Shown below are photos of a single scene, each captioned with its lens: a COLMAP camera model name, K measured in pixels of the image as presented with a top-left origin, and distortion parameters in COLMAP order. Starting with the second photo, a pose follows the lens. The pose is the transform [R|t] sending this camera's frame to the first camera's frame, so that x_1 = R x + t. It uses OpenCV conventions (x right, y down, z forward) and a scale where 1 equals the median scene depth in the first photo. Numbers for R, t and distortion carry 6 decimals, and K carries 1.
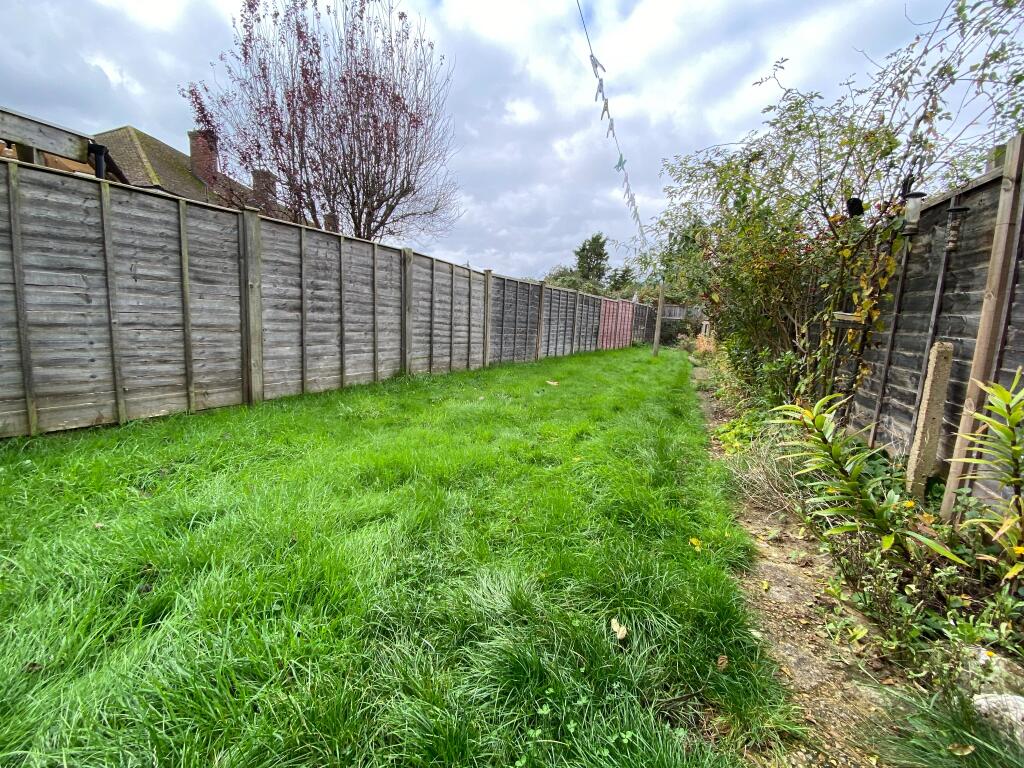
lens RADIAL K [[411.1, 0, 512.0], [0, 411.1, 384.0], [0, 0, 1]] dist [-0.000255, -0.000101]
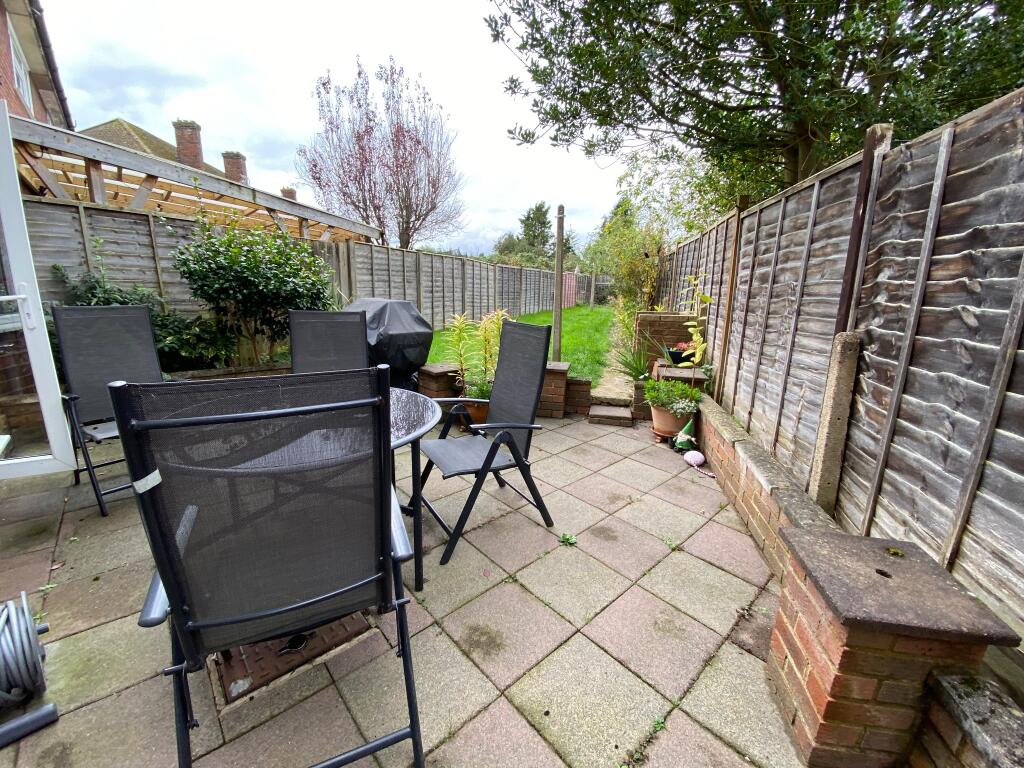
lens RADIAL K [[411.1, 0, 512.0], [0, 411.1, 384.0], [0, 0, 1]] dist [-0.000255, -0.000101]
pose [[0.990442, -0.060313, 0.124041, -0.104653], [0.049896, 0.995093, 0.085445, 0.038486], [-0.128585, -0.078439, 0.988591, -0.343387]]
